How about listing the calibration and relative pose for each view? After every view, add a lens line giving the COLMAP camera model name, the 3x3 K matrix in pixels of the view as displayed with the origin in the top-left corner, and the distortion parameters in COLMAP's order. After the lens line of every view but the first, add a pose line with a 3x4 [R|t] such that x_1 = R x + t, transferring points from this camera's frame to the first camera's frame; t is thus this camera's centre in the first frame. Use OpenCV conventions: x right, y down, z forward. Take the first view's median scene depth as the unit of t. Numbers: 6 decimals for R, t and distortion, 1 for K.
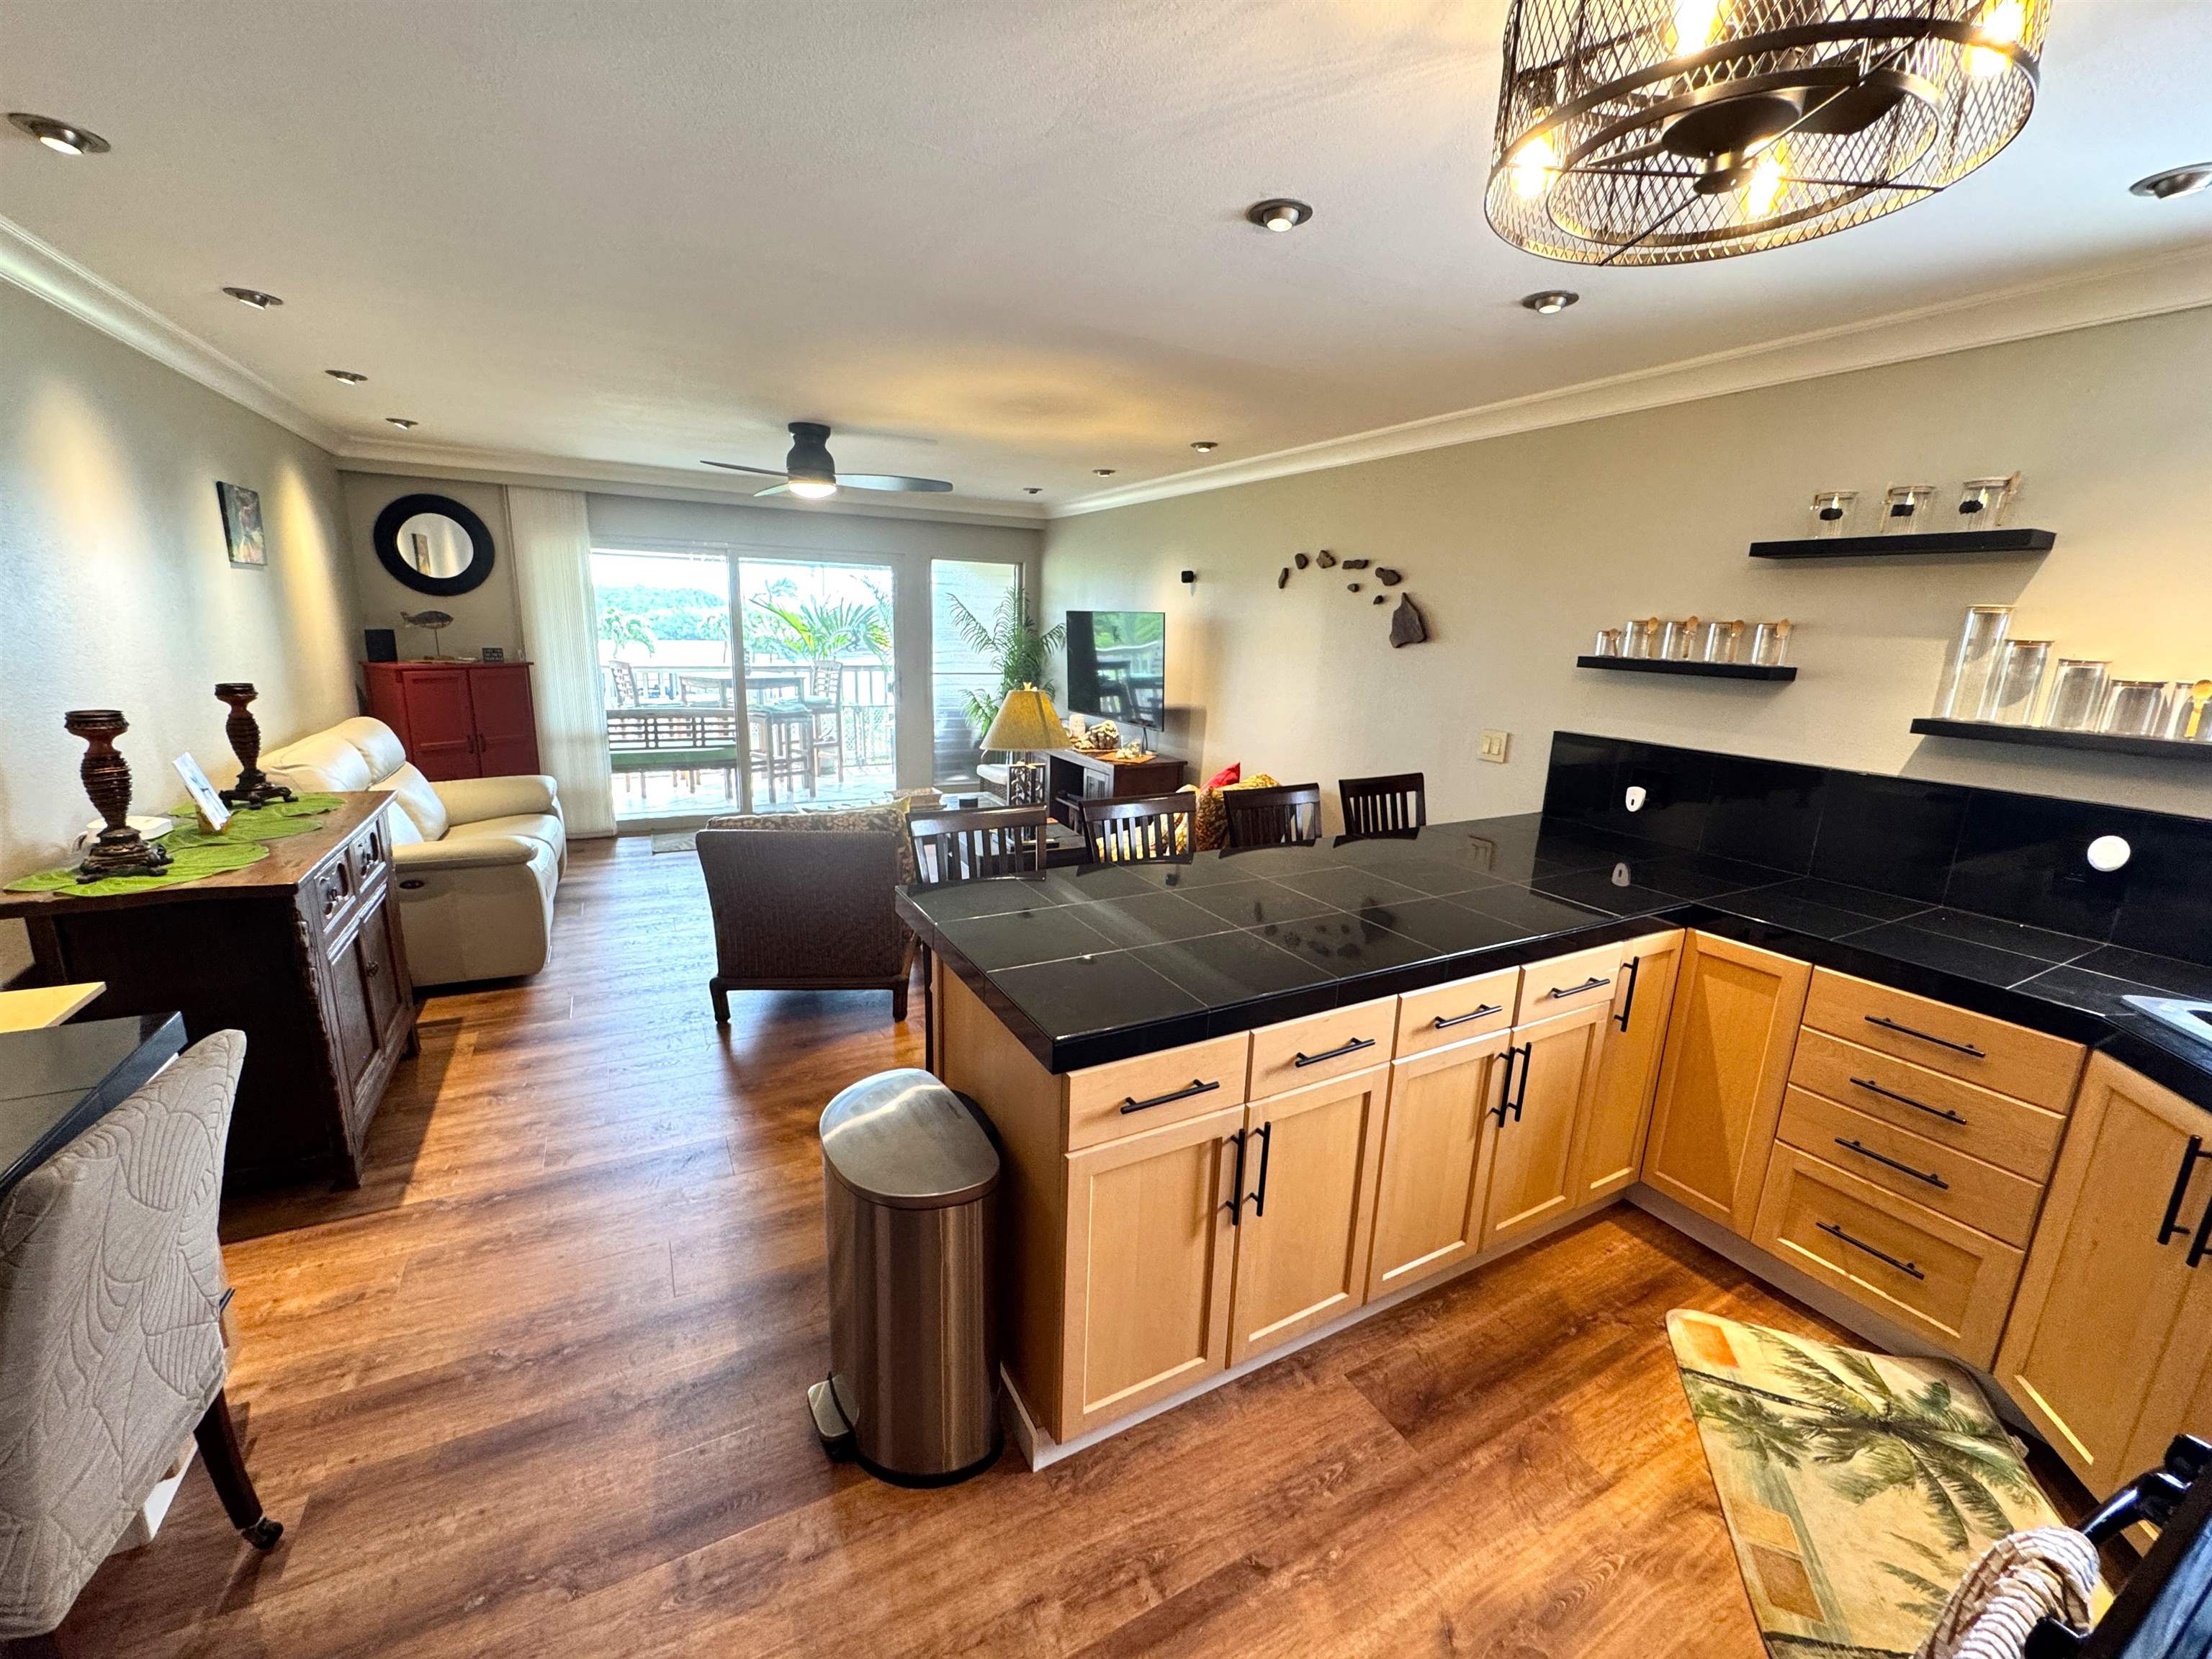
lens RADIAL K [[888.9, 0, 1098.6], [0, 888.9, 821.5], [0, 0, 1]] dist [-0.002649, 0.000866]
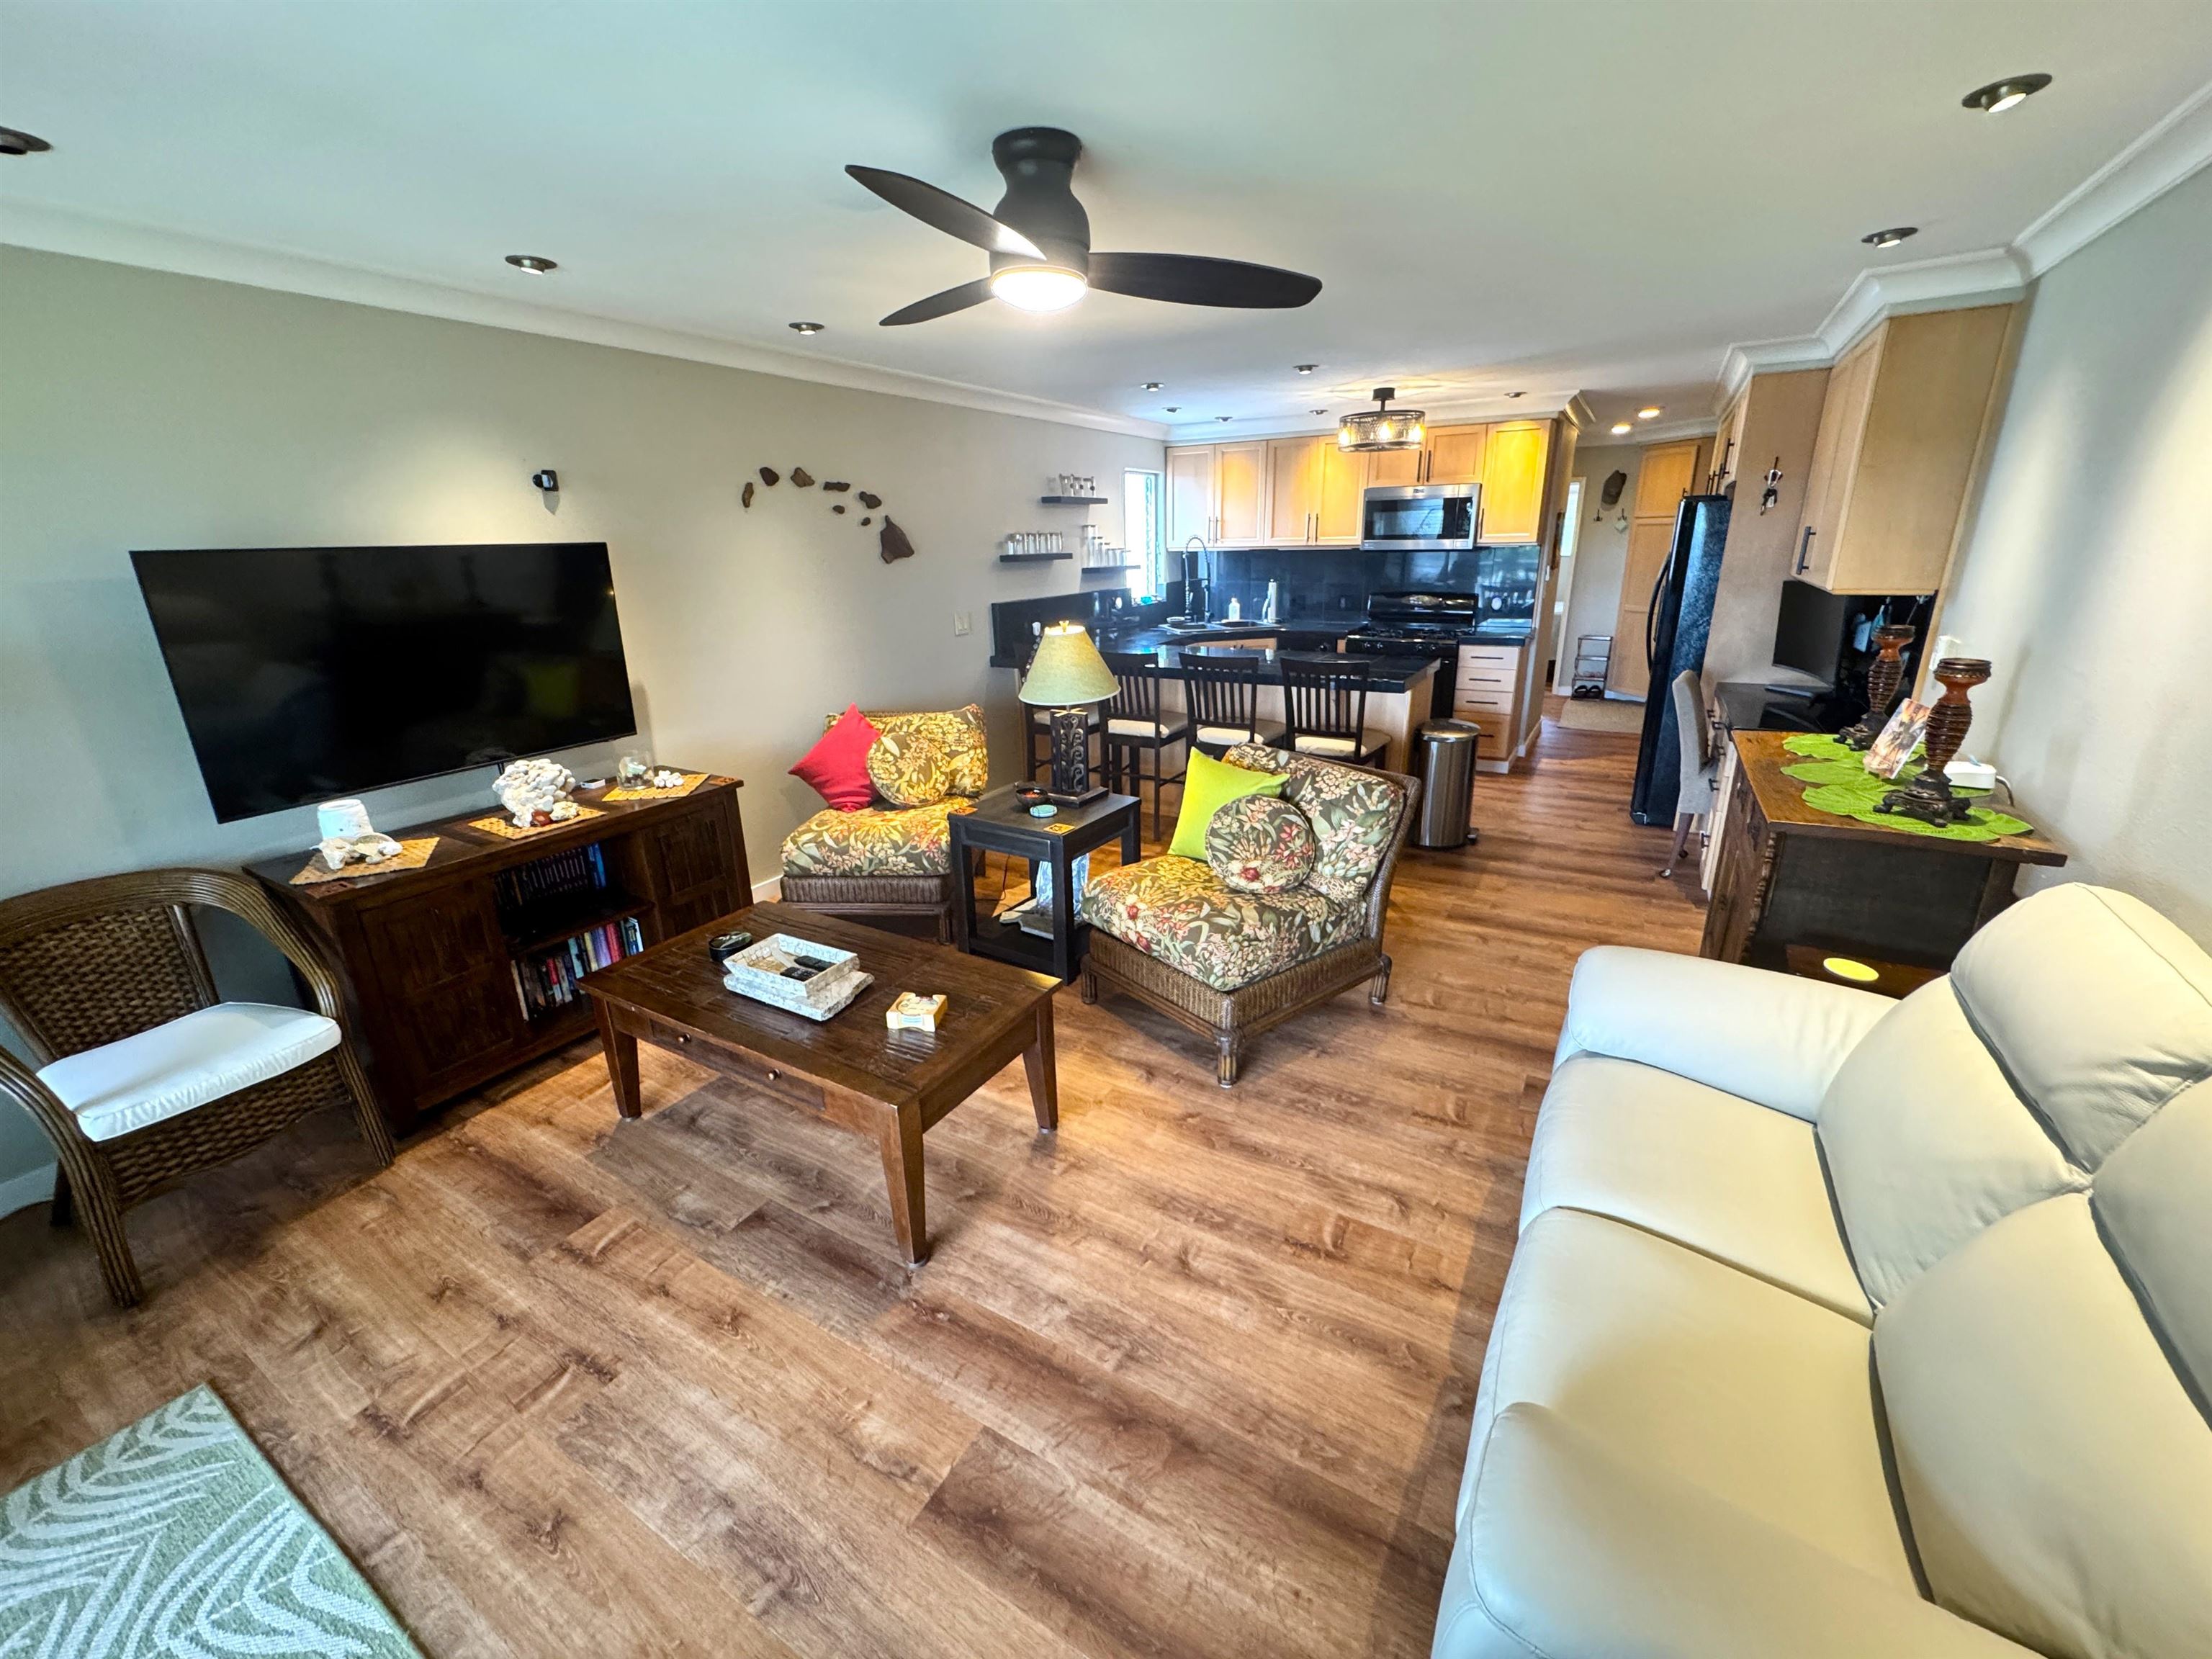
lens RADIAL K [[888.9, 0, 1105.4], [0, 888.9, 829.0], [0, 0, 1]] dist [-0.002649, 0.000866]
pose [[-0.516168, -0.290409, 0.805750, -0.857661], [0.194675, 0.876357, 0.440567, -0.346552], [-0.834070, 0.384266, -0.395812, 1.347986]]
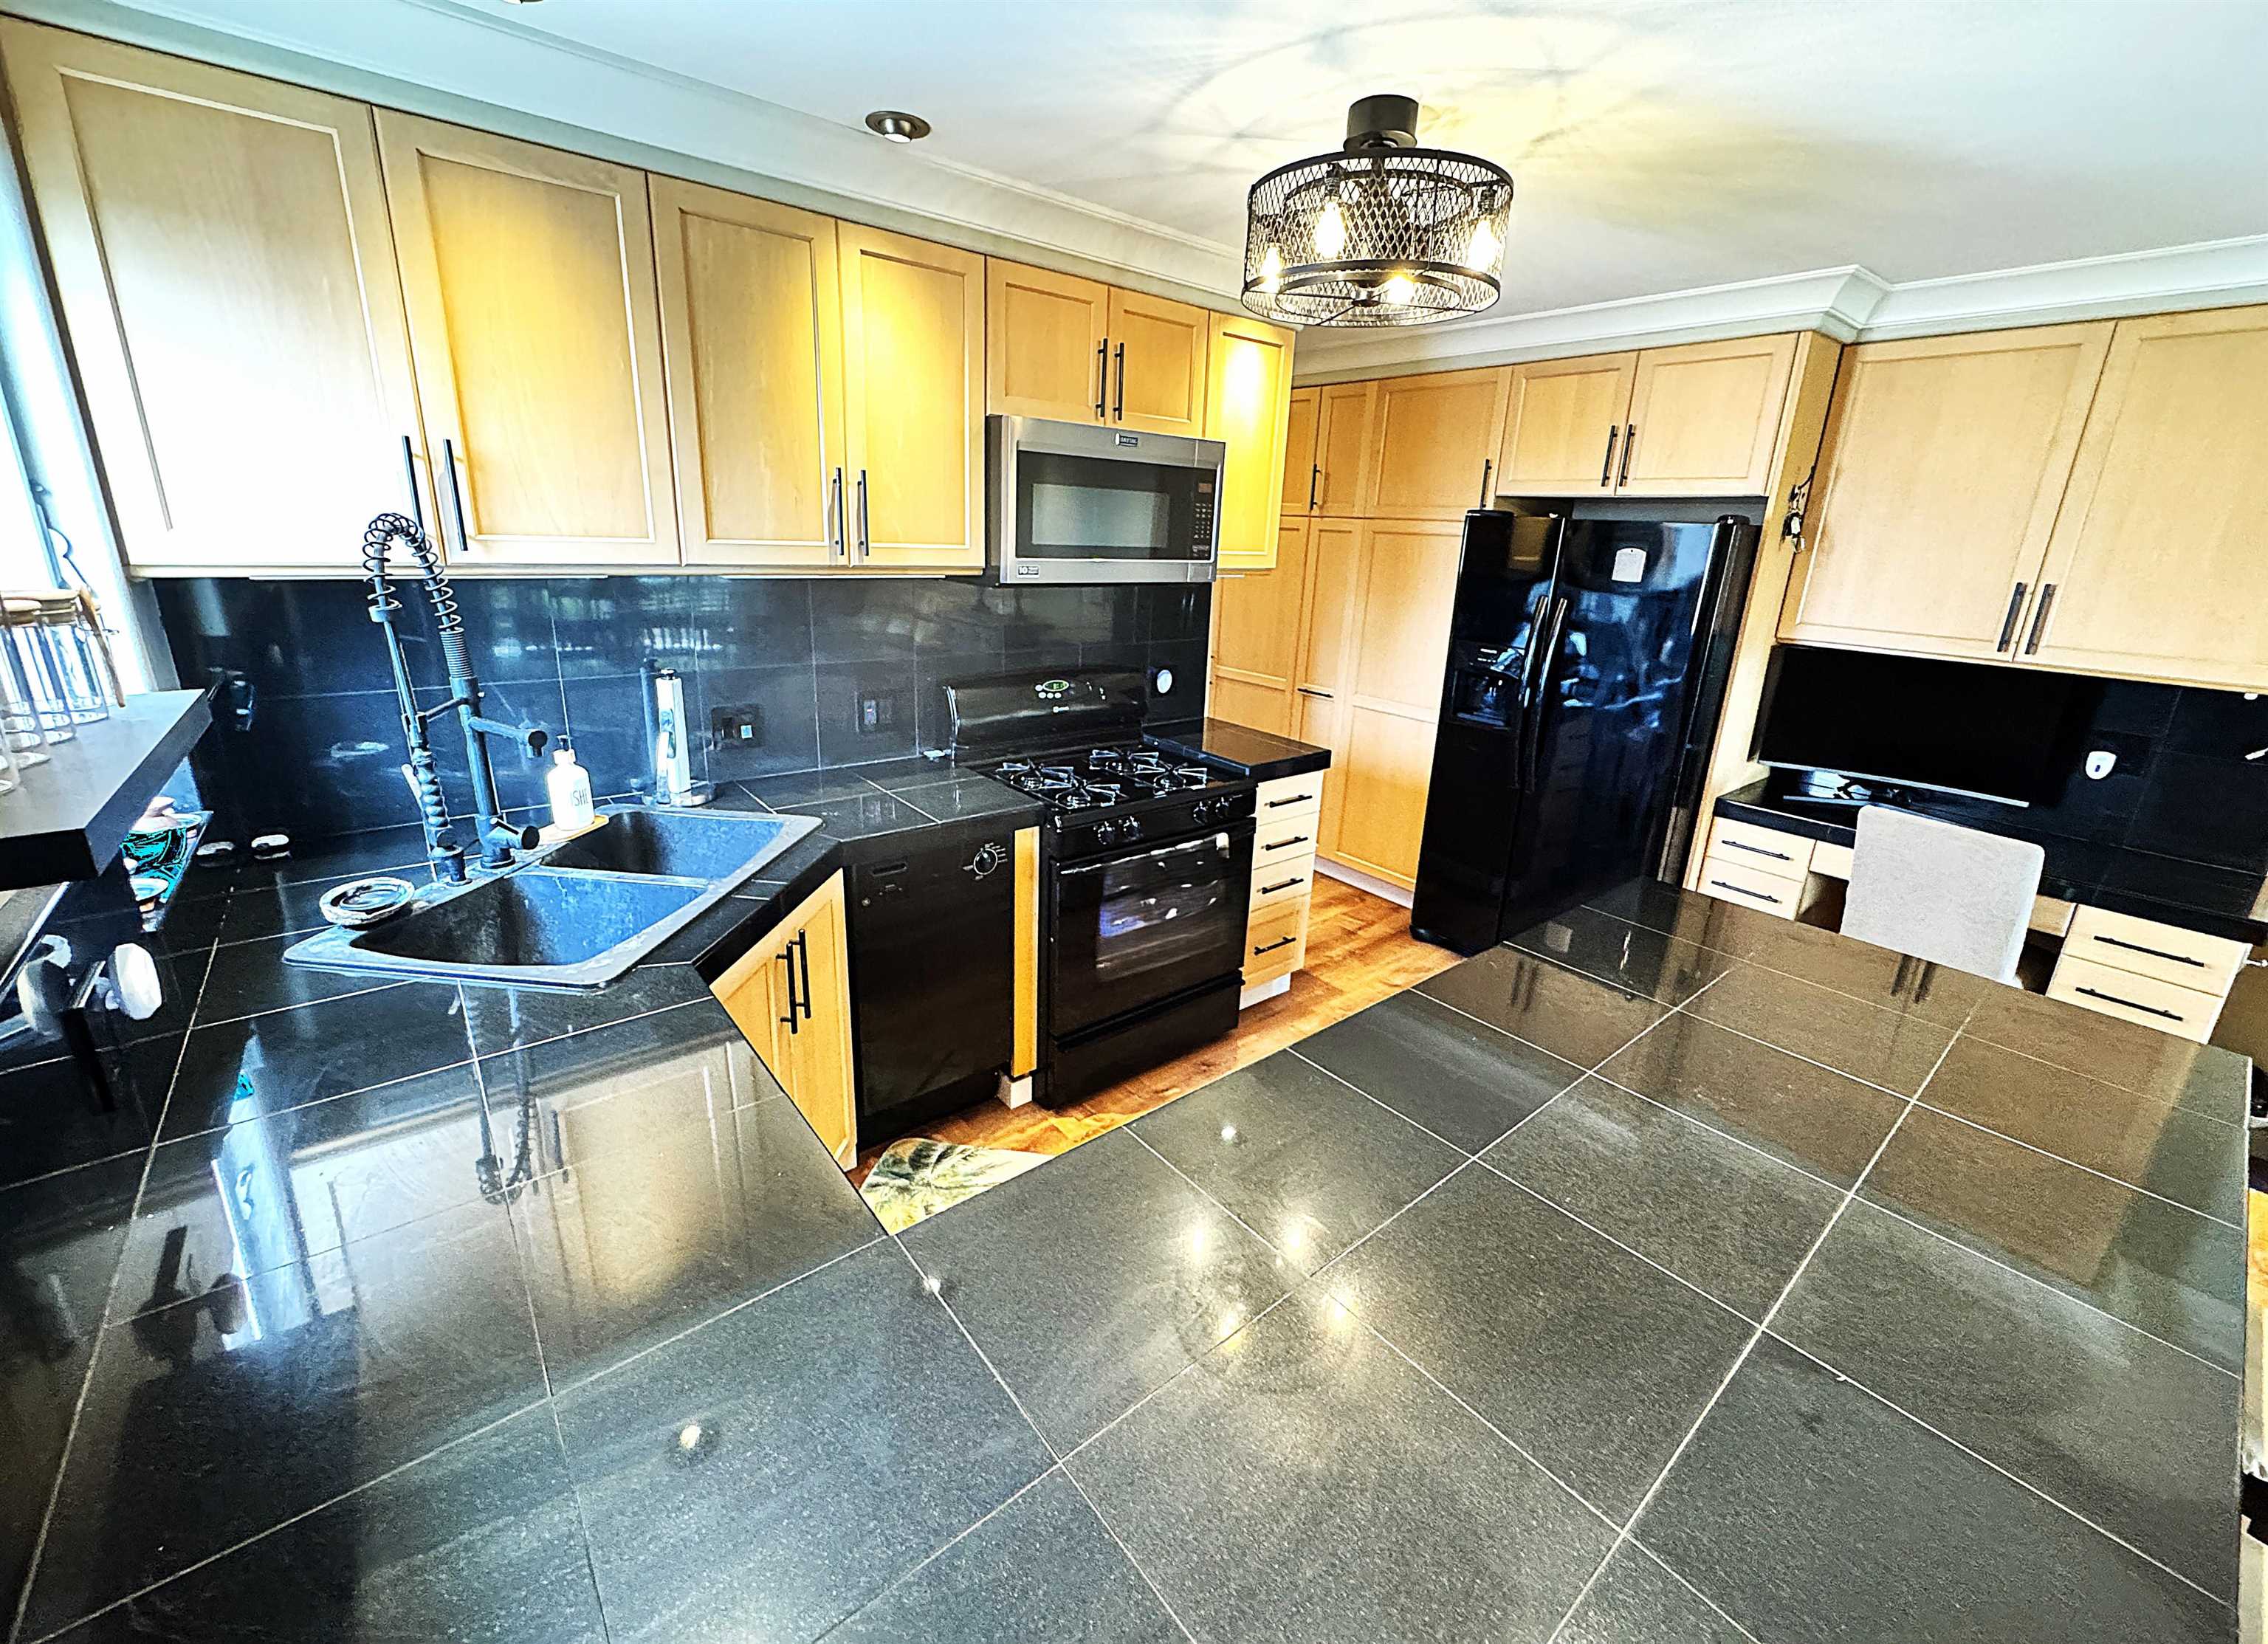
lens RADIAL K [[892.4, 0, 1141.3], [0, 892.4, 815.3], [0, 0, 1]] dist [-0.013970, 0.000197]
pose [[-0.978664, -0.009399, -0.205253, 0.370473], [-0.112010, 0.861867, 0.494610, -0.162896], [0.172252, 0.507047, -0.844531, 0.734169]]
